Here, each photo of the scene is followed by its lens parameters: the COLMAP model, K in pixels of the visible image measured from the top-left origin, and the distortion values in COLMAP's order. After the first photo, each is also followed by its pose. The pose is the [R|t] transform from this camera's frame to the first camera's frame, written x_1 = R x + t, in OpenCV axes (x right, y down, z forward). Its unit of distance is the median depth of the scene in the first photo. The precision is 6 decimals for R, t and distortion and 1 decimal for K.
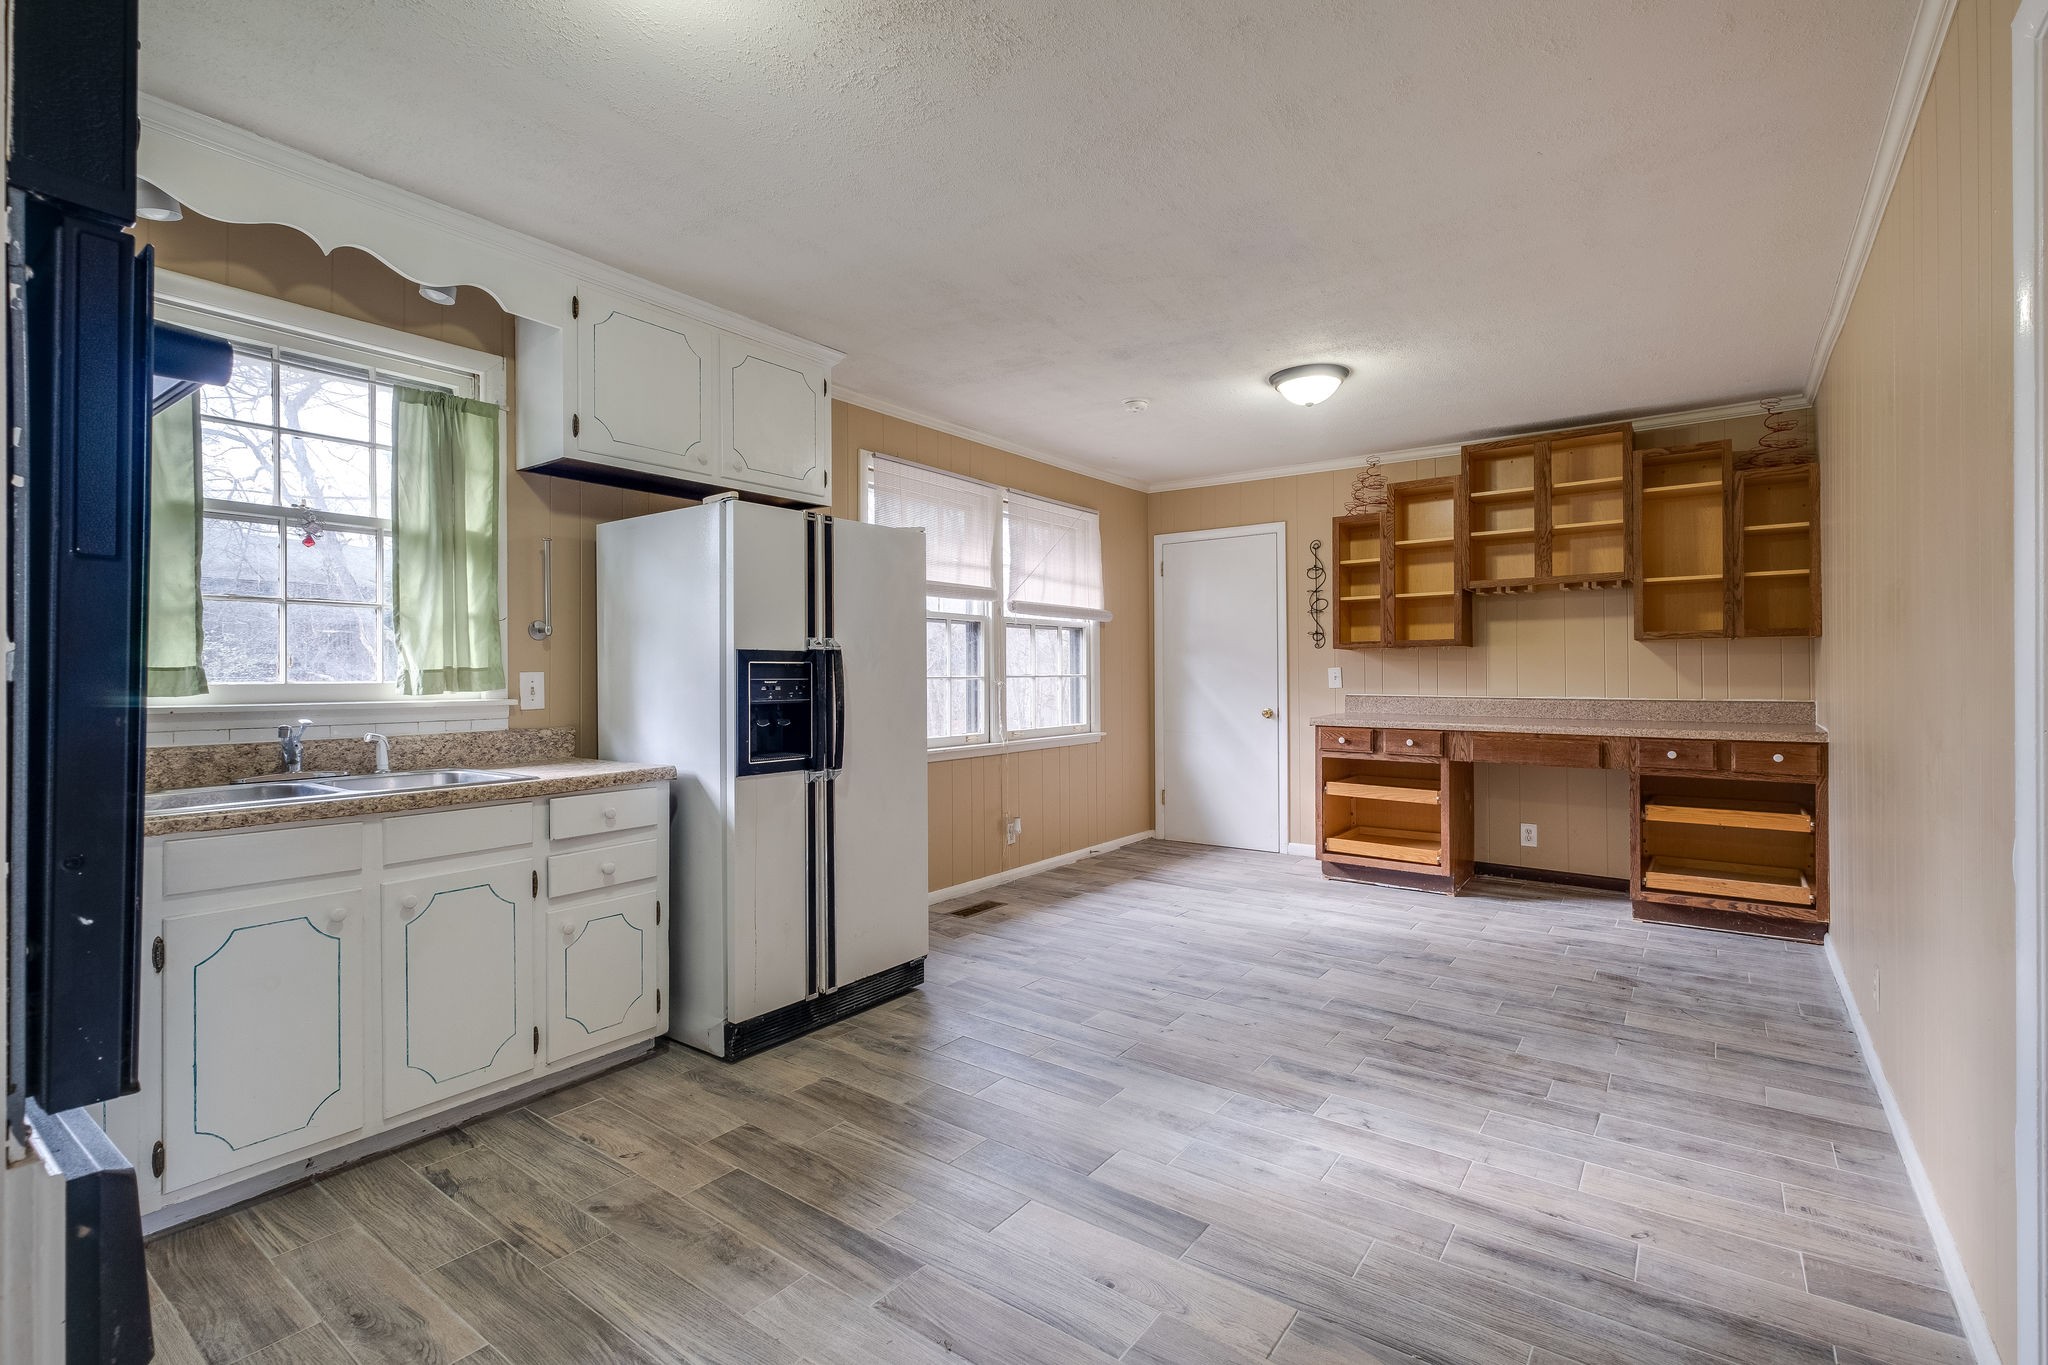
lens RADIAL K [[874.8, 0, 1035.1], [0, 874.8, 672.0], [0, 0, 1]] dist [0.011193, -0.001527]
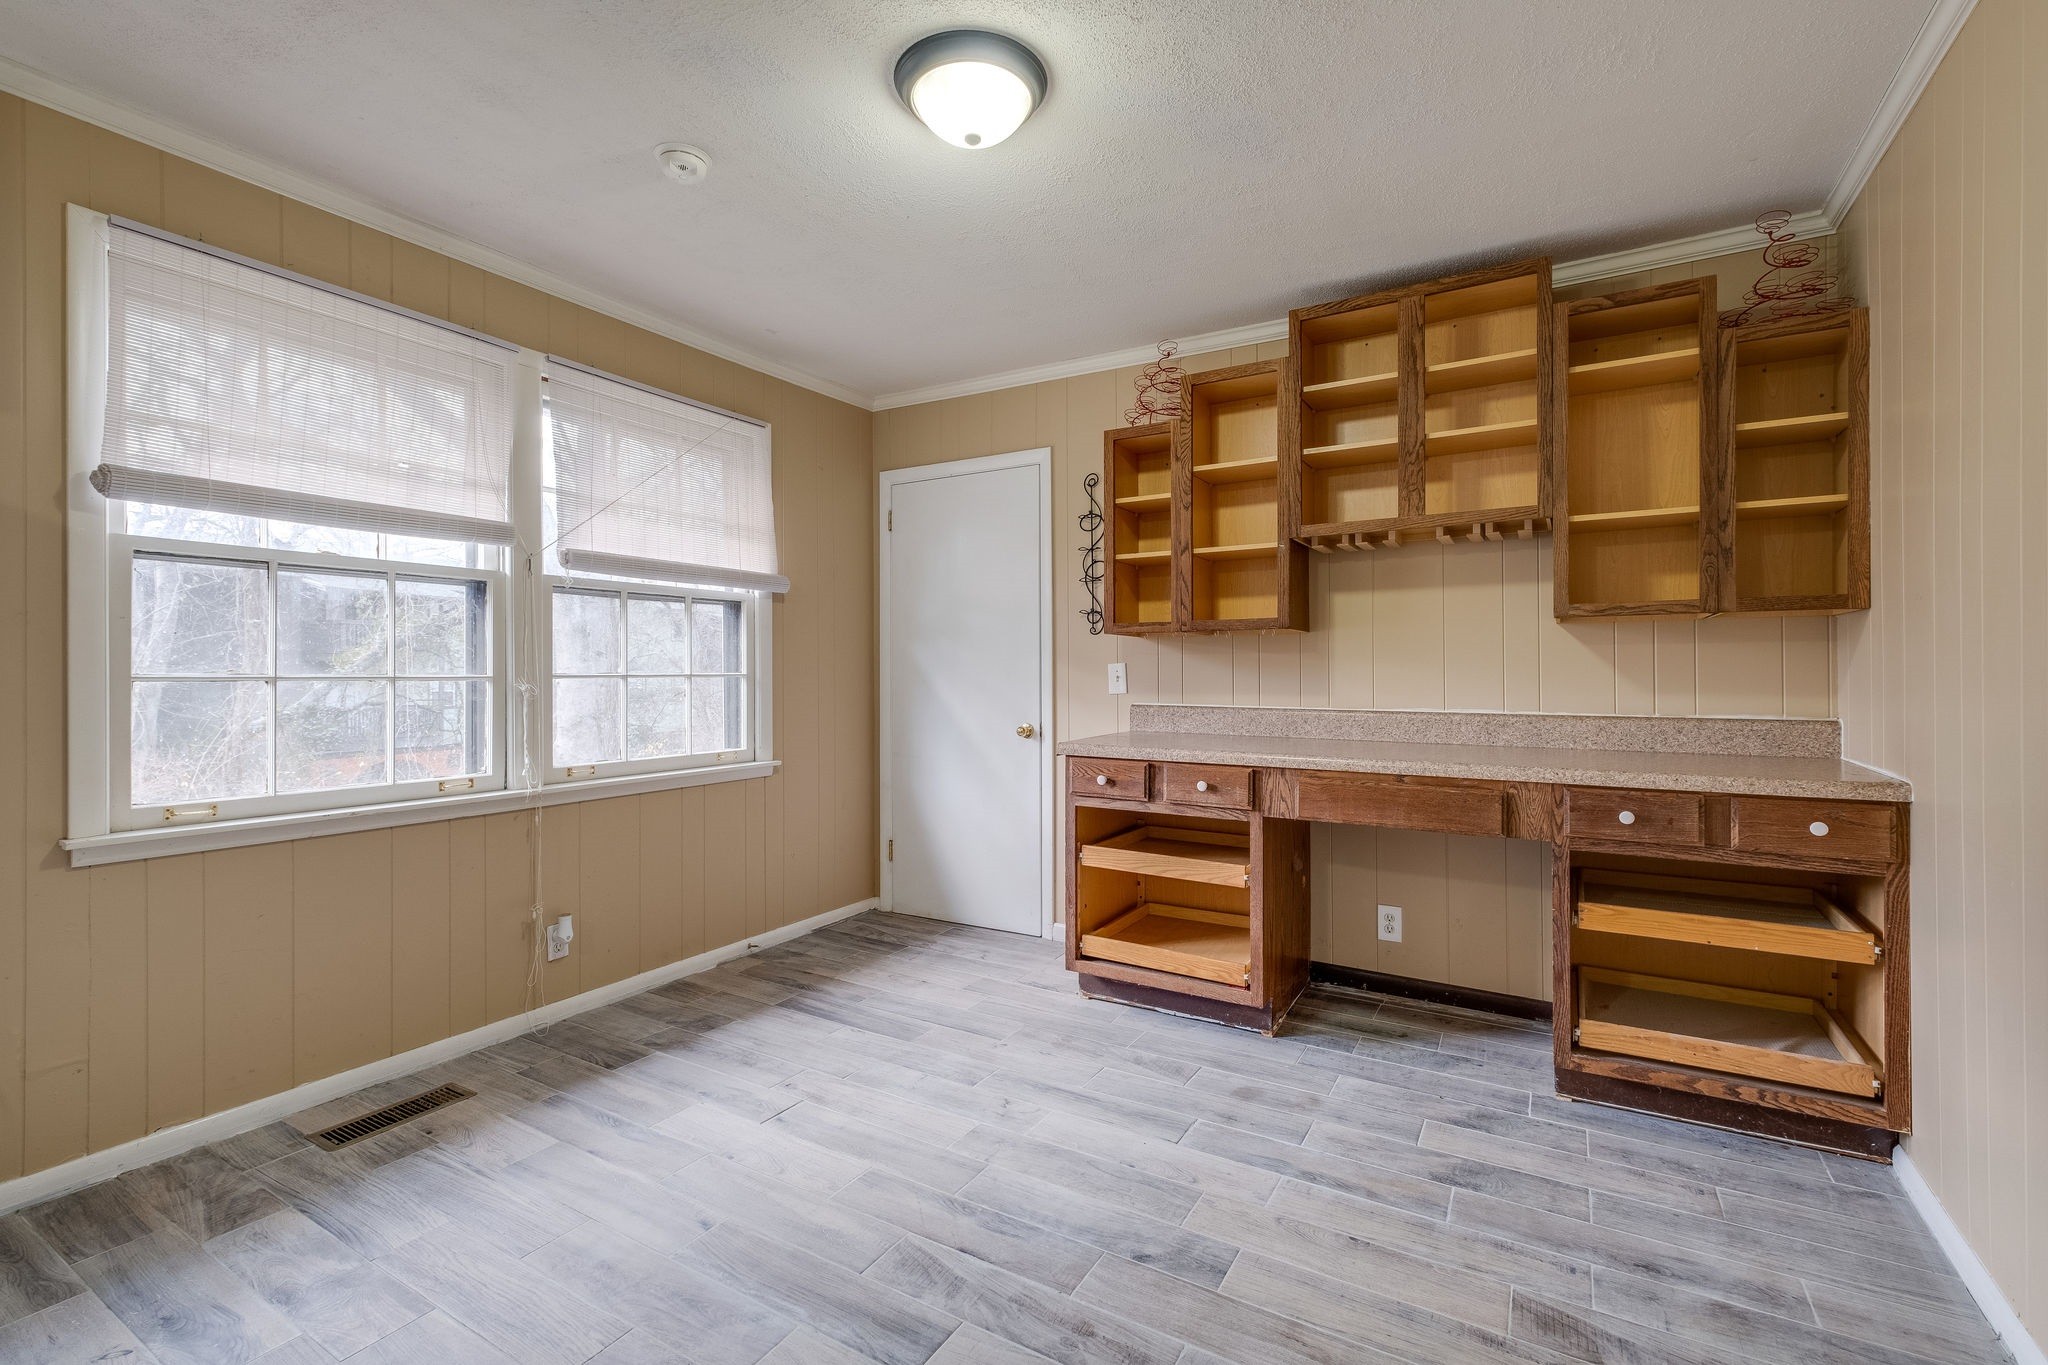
lens RADIAL K [[874.8, 0, 1010.5], [0, 874.8, 672.1], [0, 0, 1]] dist [0.011193, -0.001527]
pose [[0.995840, 0.002157, 0.091091, 0.243594], [-0.002408, 0.999994, 0.002648, 0.000267], [-0.091085, -0.002856, 0.995839, 0.414576]]
